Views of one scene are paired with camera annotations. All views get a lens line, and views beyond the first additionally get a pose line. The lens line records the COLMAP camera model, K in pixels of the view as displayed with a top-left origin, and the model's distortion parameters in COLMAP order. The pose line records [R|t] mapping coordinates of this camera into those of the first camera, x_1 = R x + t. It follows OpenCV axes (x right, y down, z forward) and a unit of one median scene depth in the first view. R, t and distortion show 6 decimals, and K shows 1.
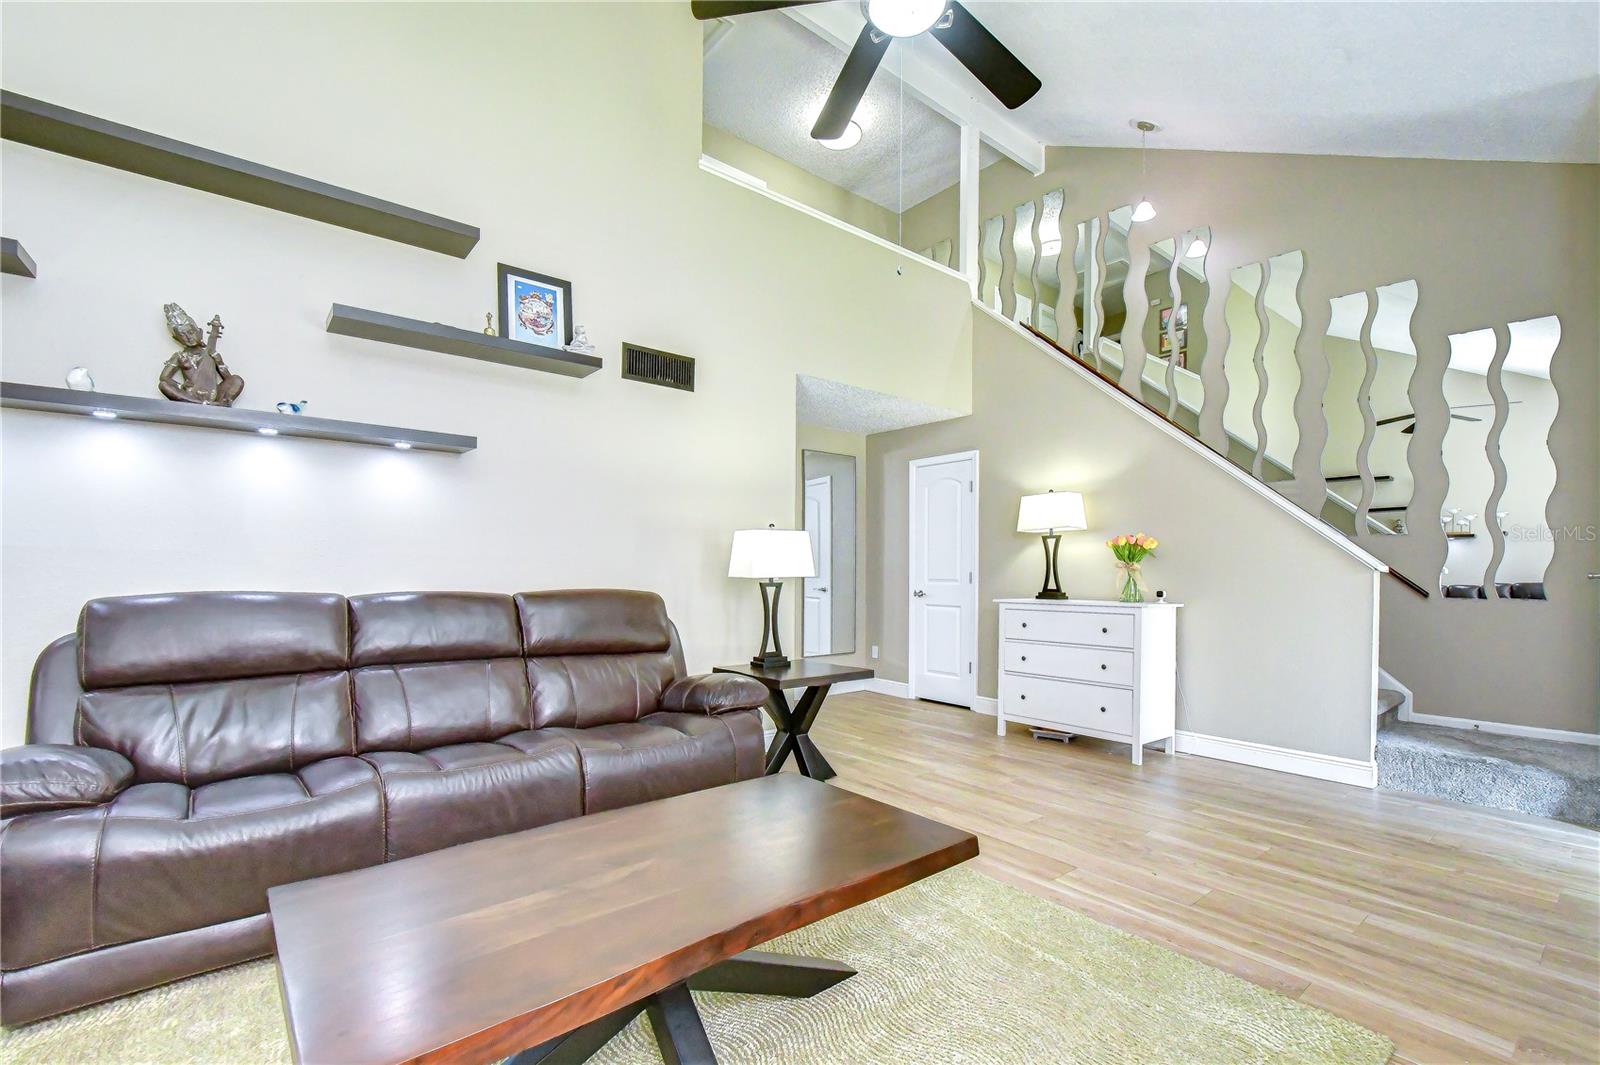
lens RADIAL K [[698.7, 0, 804.2], [0, 698.7, 584.8], [0, 0, 1]] dist [0.001303, -0.003746]
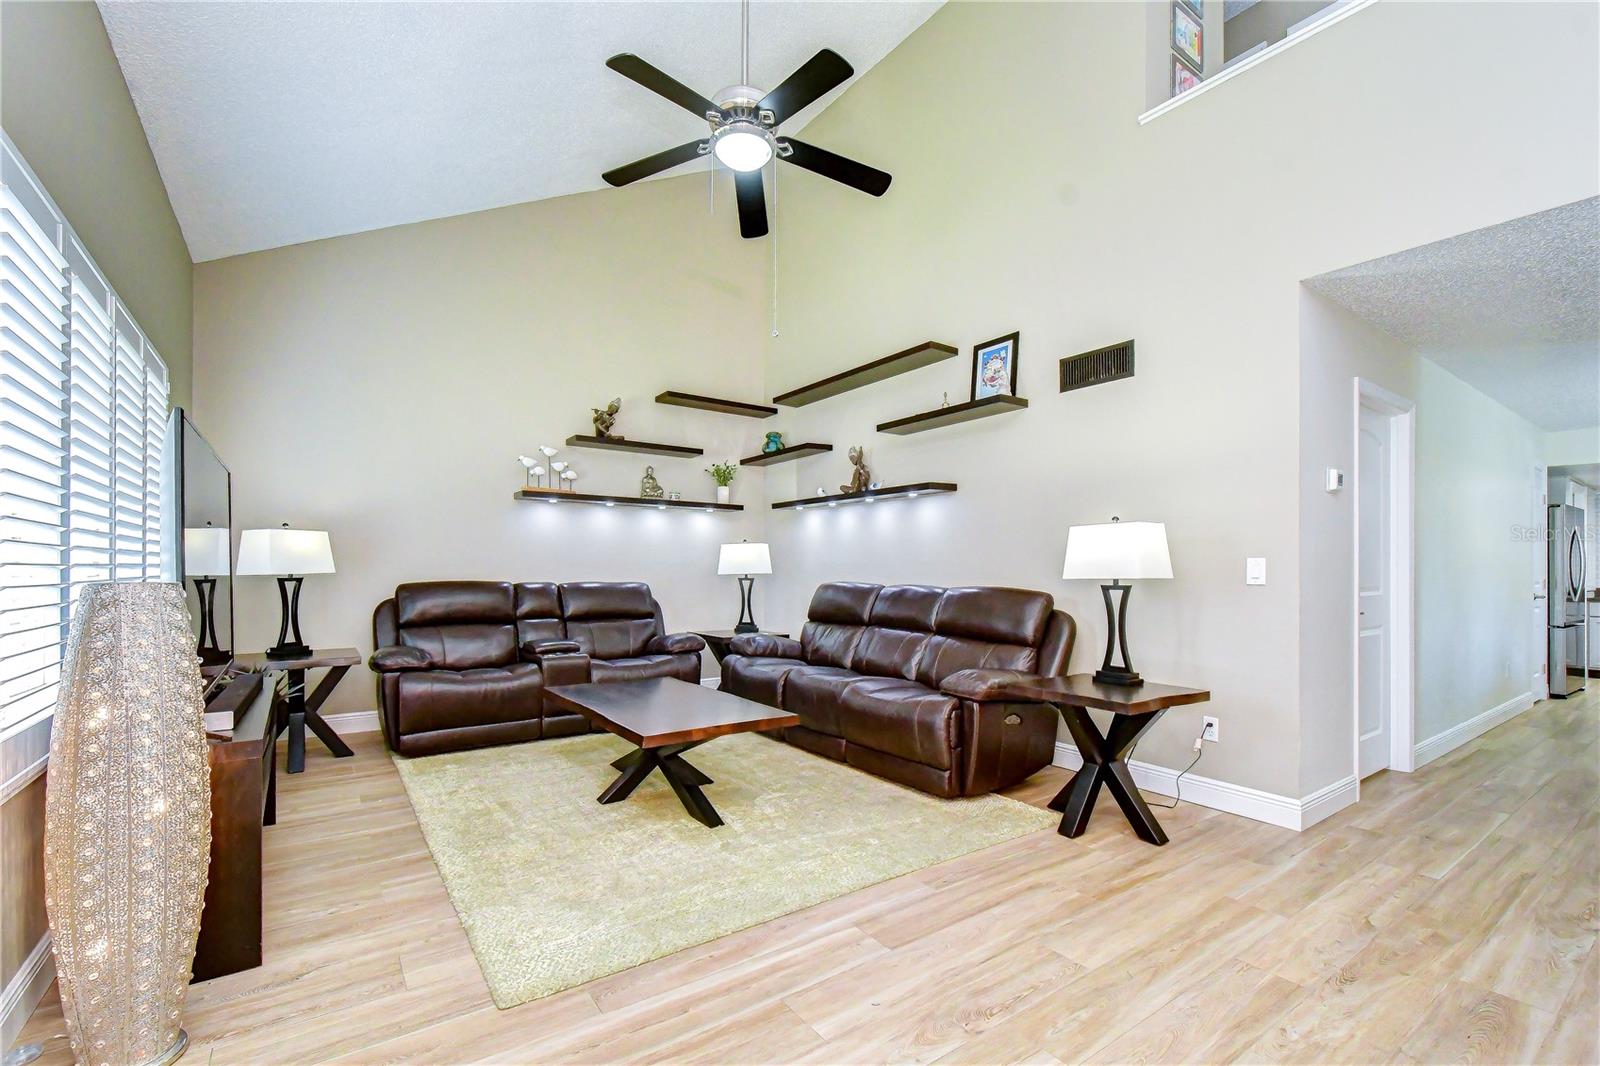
lens RADIAL K [[707.9, 0, 800.1], [0, 707.9, 565.6], [0, 0, 1]] dist [0.002088, 0.000140]
pose [[-0.071490, -0.006536, -0.997420, 0.922361], [-0.021216, 0.999762, -0.005030, -0.015473], [0.997216, 0.020802, -0.071611, 0.732072]]
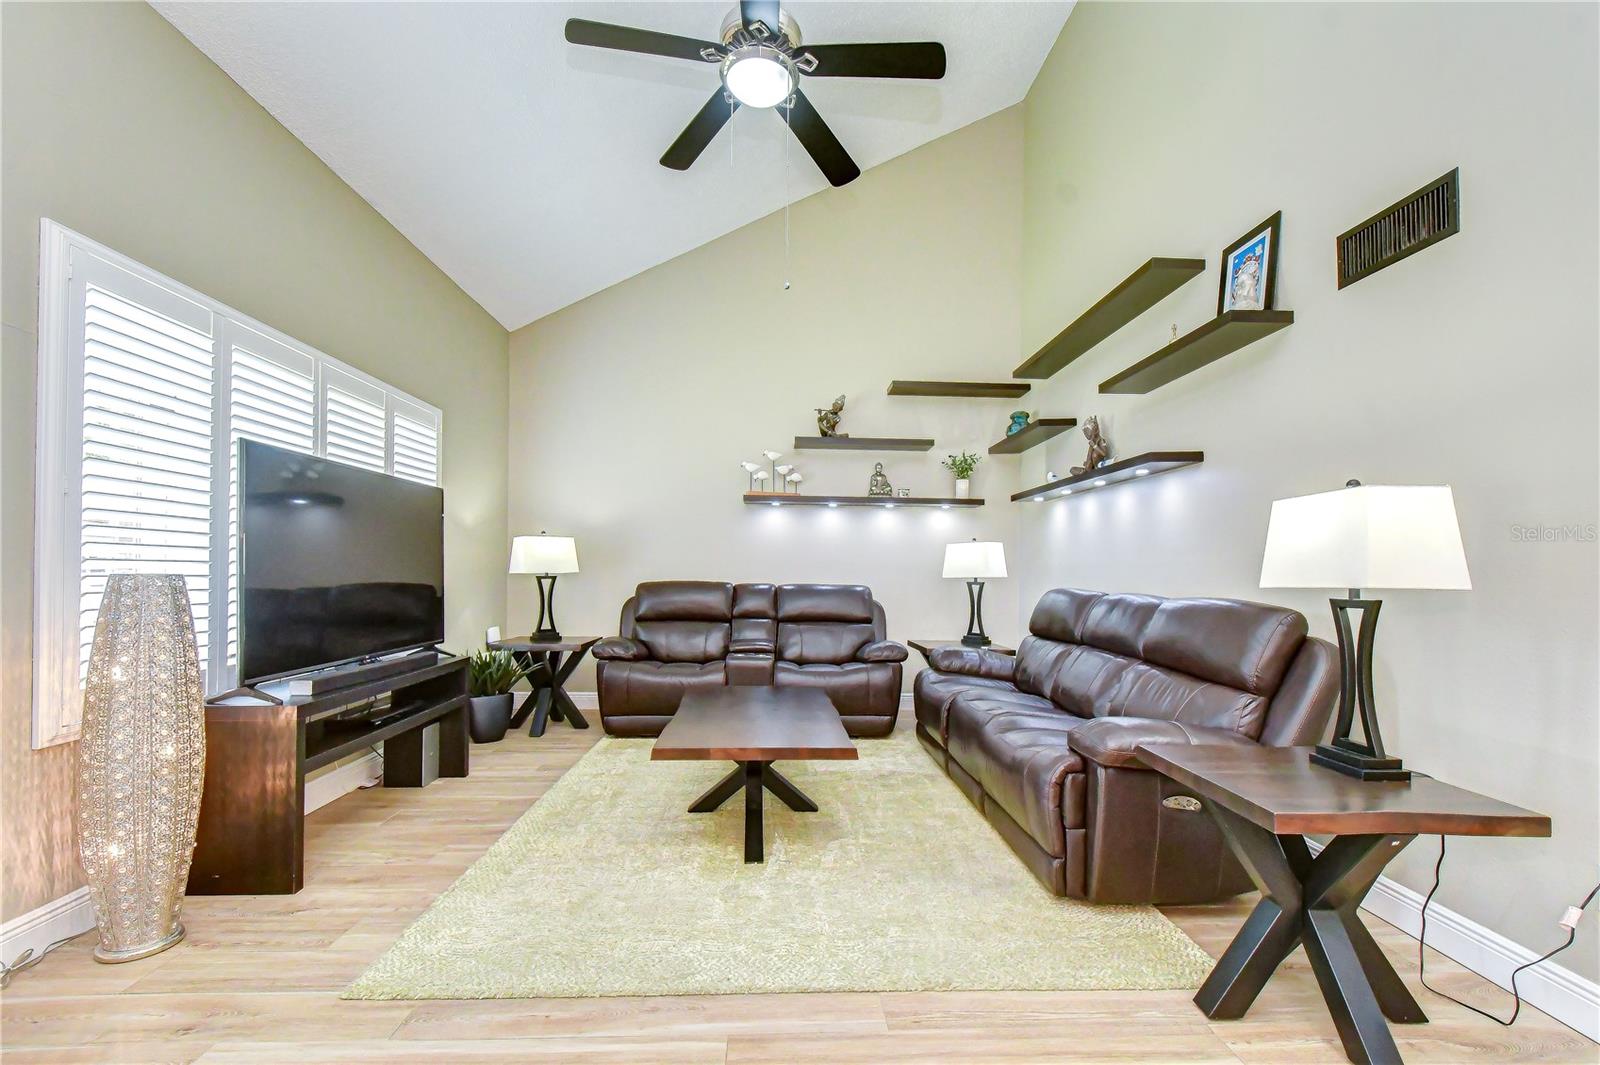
lens RADIAL K [[700.0, 0, 803.1], [0, 700.0, 562.8], [0, 0, 1]] dist [-0.000367, -0.000288]
pose [[-0.600093, -0.017204, -0.799745, 0.627689], [-0.024764, 0.999689, -0.002924, -0.018719], [0.799546, 0.018051, -0.600333, 1.069092]]
